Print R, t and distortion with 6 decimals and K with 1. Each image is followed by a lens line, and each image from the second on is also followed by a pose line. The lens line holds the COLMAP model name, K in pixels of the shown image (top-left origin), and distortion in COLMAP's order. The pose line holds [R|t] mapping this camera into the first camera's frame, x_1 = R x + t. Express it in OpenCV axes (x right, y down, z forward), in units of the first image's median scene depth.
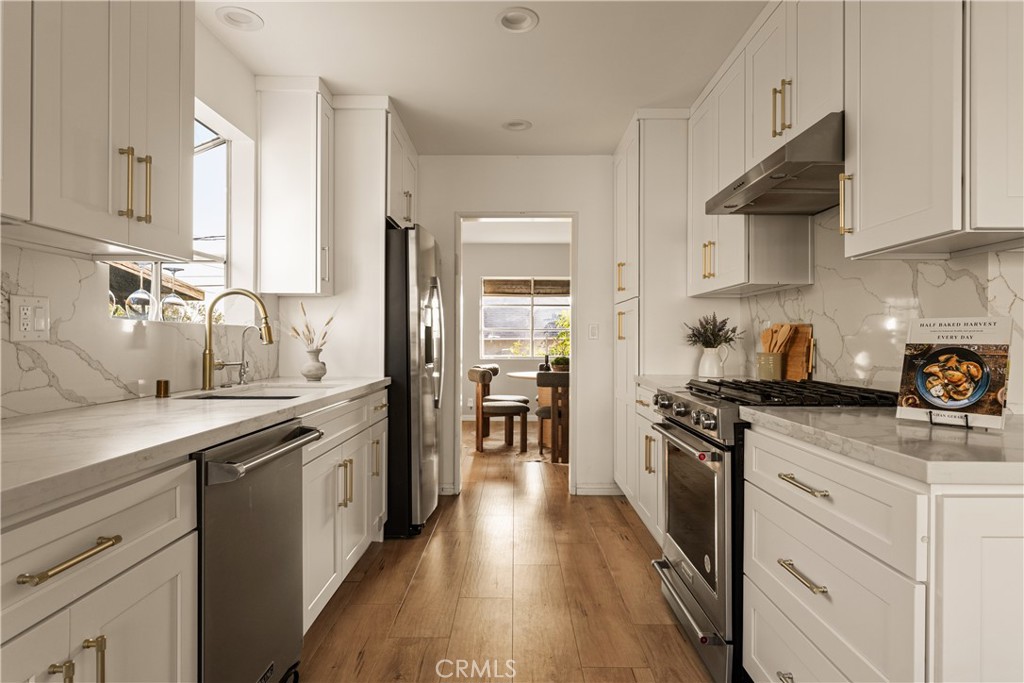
lens RADIAL K [[596.5, 0, 512.0], [0, 596.5, 341.5], [0, 0, 1]] dist [-0.002561, -0.000240]
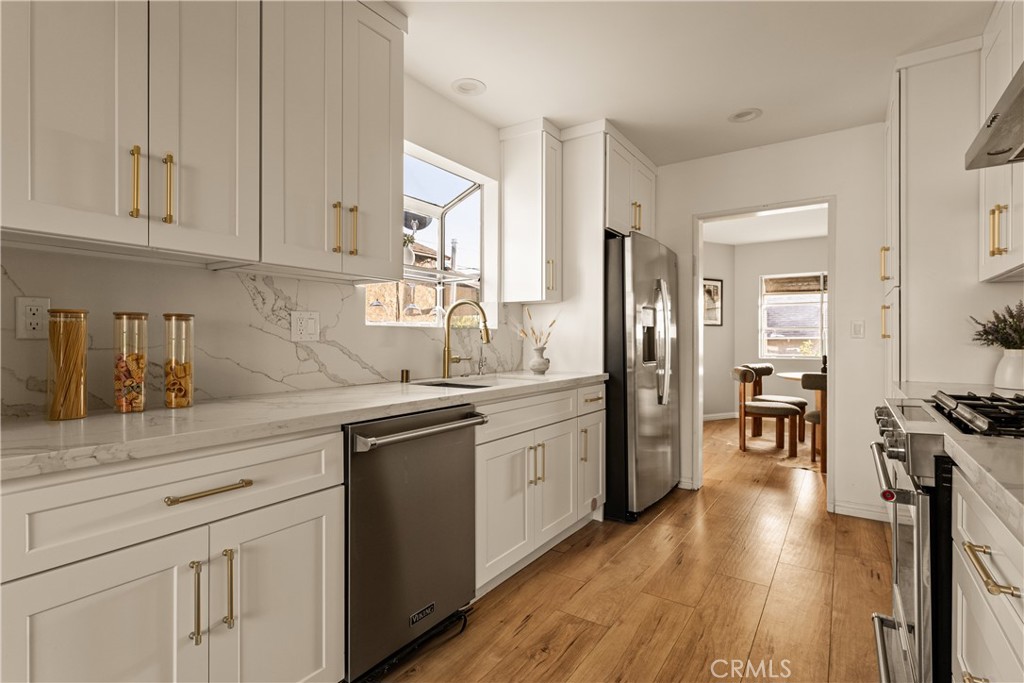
lens RADIAL K [[505.3, 0, 497.3], [0, 505.3, 339.5], [0, 0, 1]] dist [0.003000, 0.000133]
pose [[0.820851, -0.002455, -0.571138, 0.162436], [0.001172, 0.999996, -0.002614, -0.000345], [0.571142, 0.001476, 0.820850, 0.116537]]
